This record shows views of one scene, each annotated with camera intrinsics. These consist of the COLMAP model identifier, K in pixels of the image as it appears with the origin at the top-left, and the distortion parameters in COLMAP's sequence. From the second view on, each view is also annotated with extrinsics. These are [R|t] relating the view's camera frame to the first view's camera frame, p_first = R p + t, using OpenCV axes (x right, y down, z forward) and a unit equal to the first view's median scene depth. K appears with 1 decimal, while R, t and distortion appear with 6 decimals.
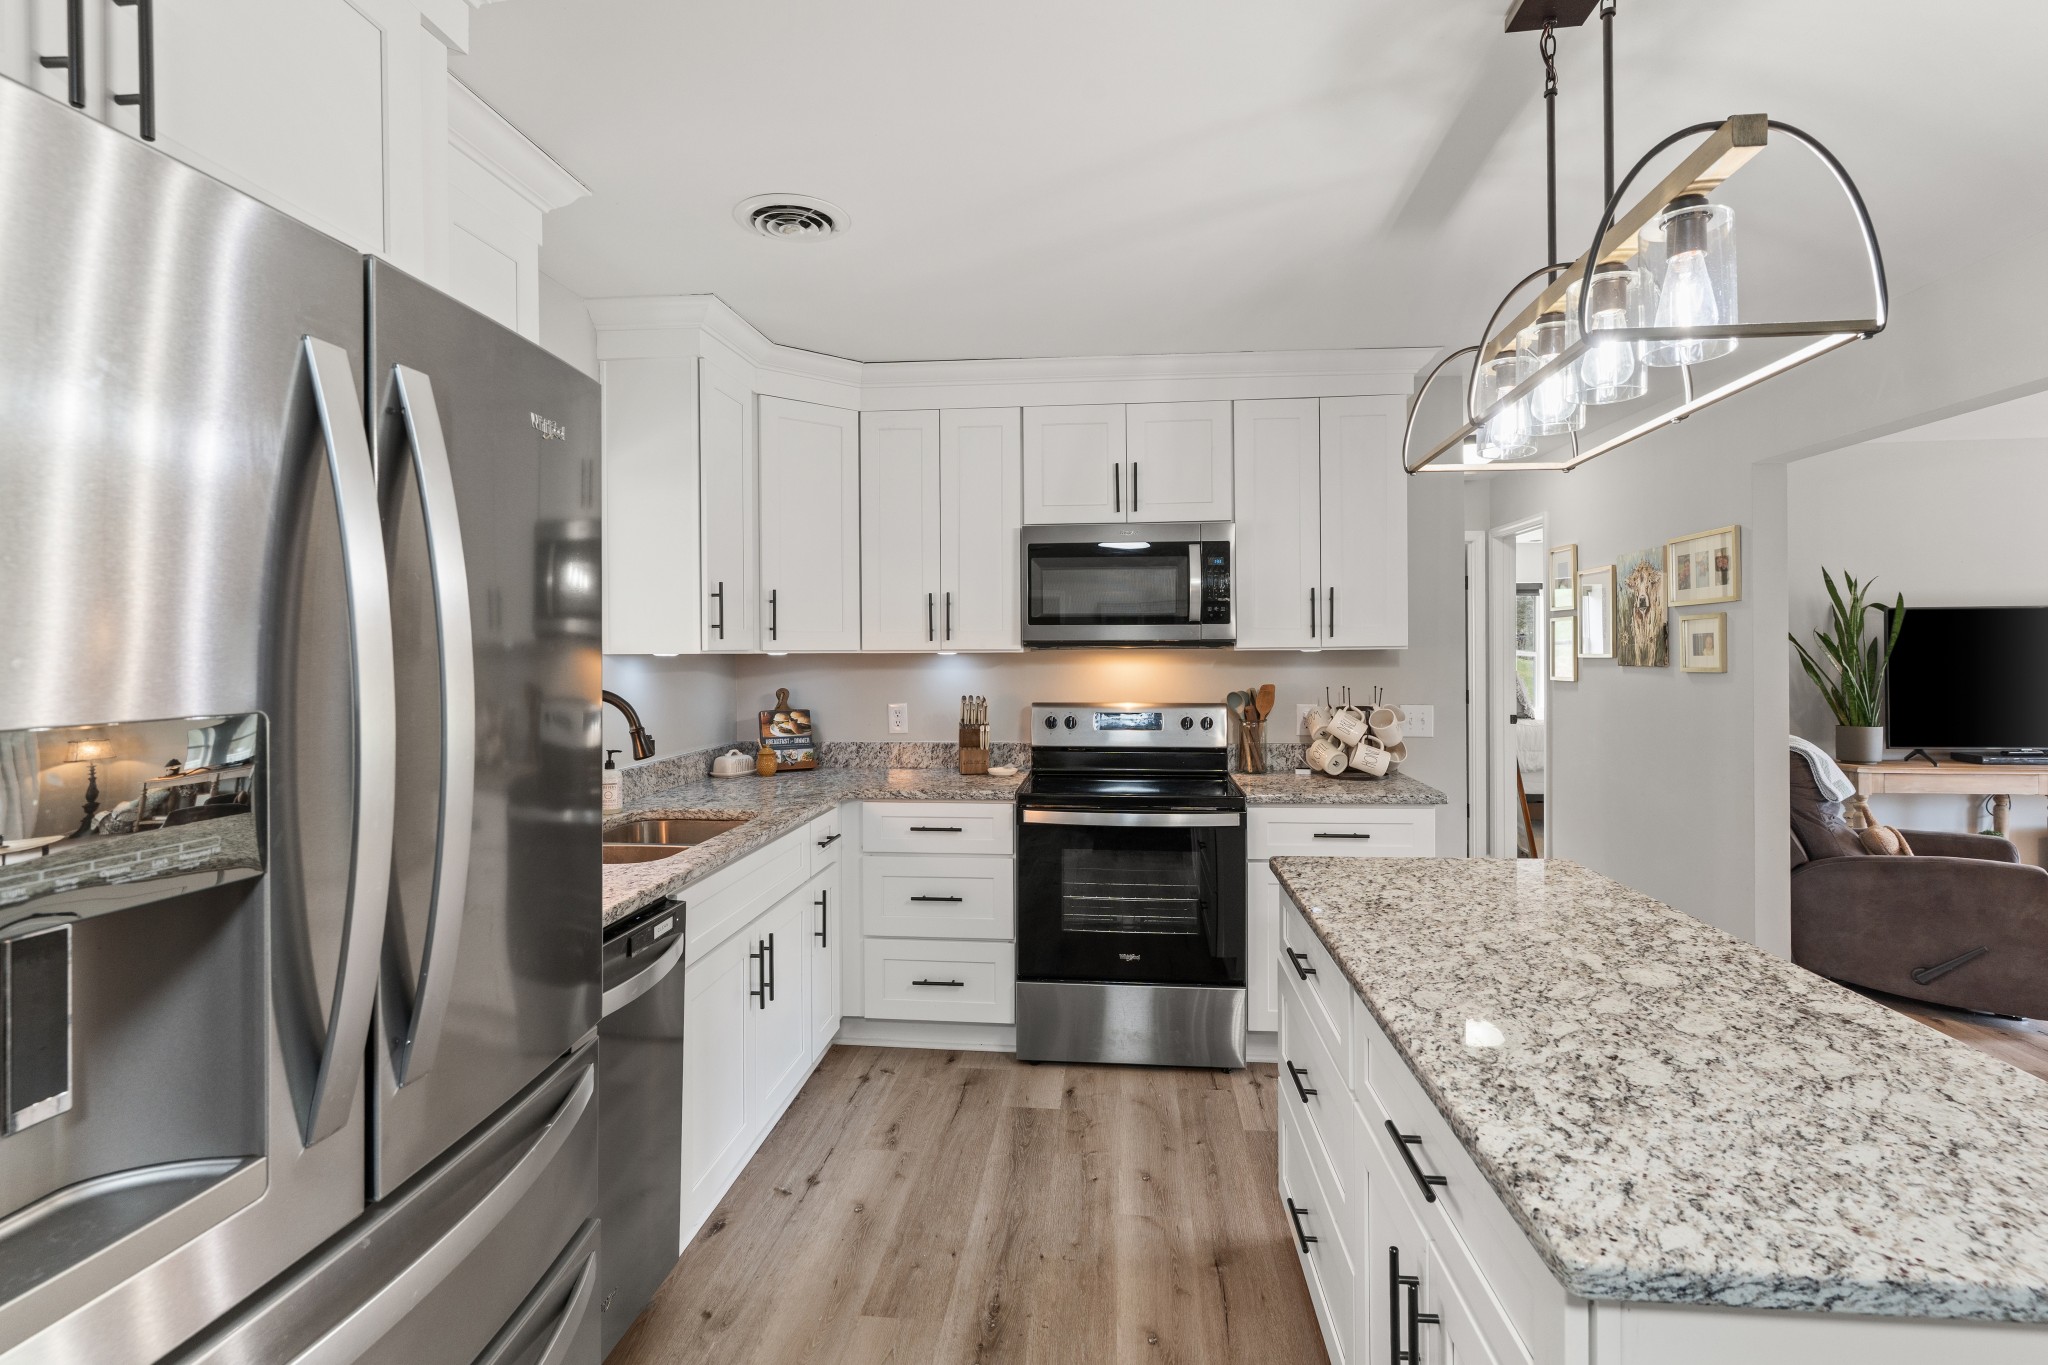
lens RADIAL K [[969.9, 0, 1019.5], [0, 969.9, 668.9], [0, 0, 1]] dist [0.000378, 0.000023]
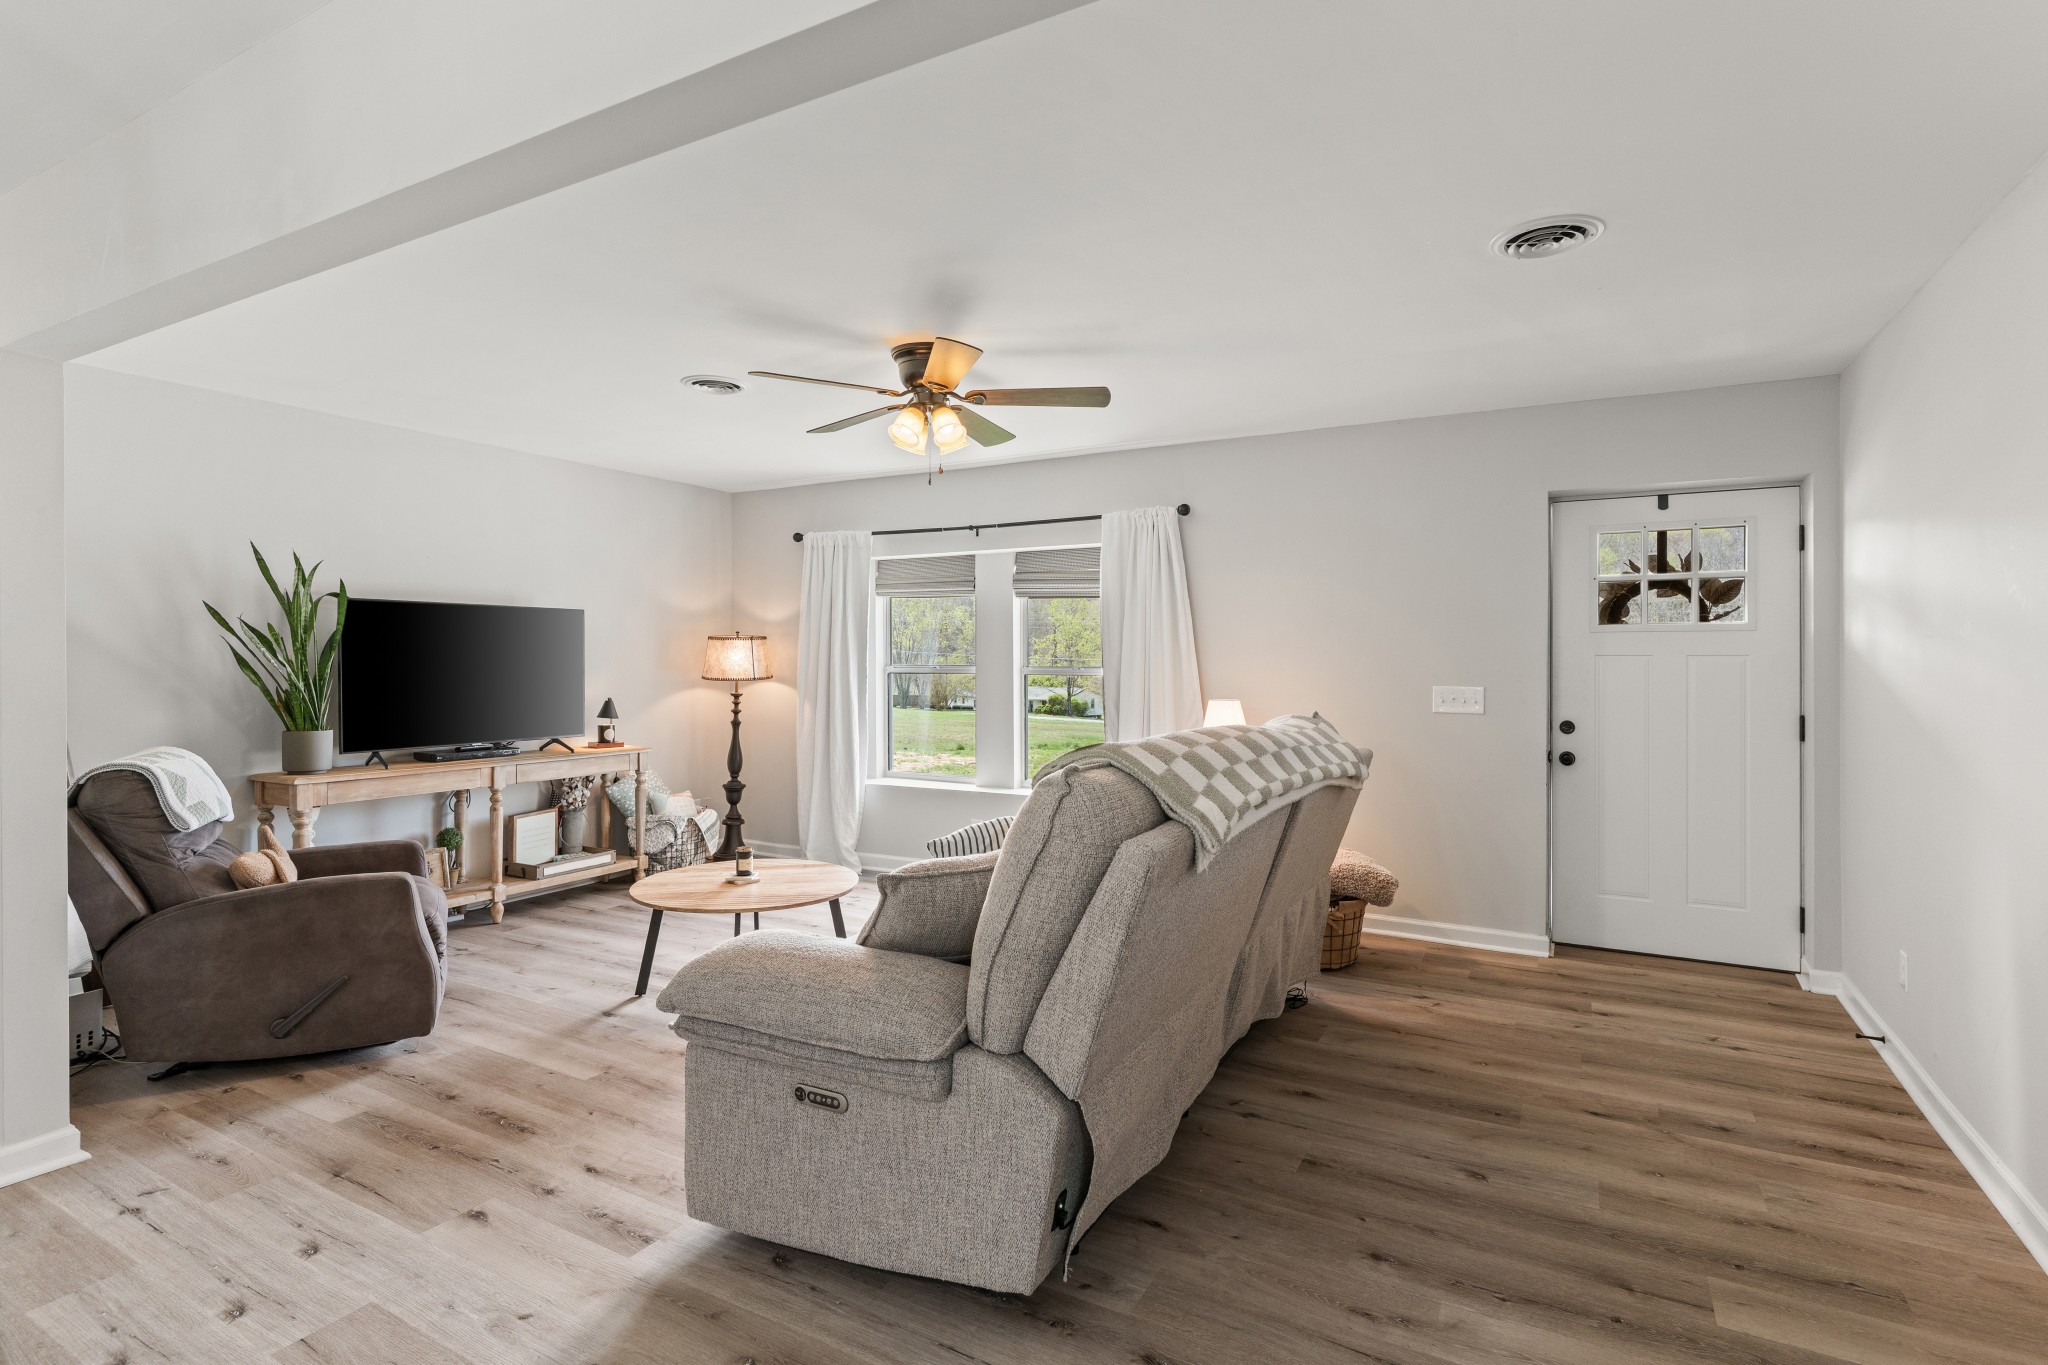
lens RADIAL K [[969.9, 0, 1019.5], [0, 969.9, 668.9], [0, 0, 1]] dist [0.000378, 0.000023]
pose [[0.381356, 0.005038, 0.924414, 0.306284], [0.006711, 0.999944, -0.008219, 0.015205], [-0.924404, 0.009338, 0.381301, 0.073017]]
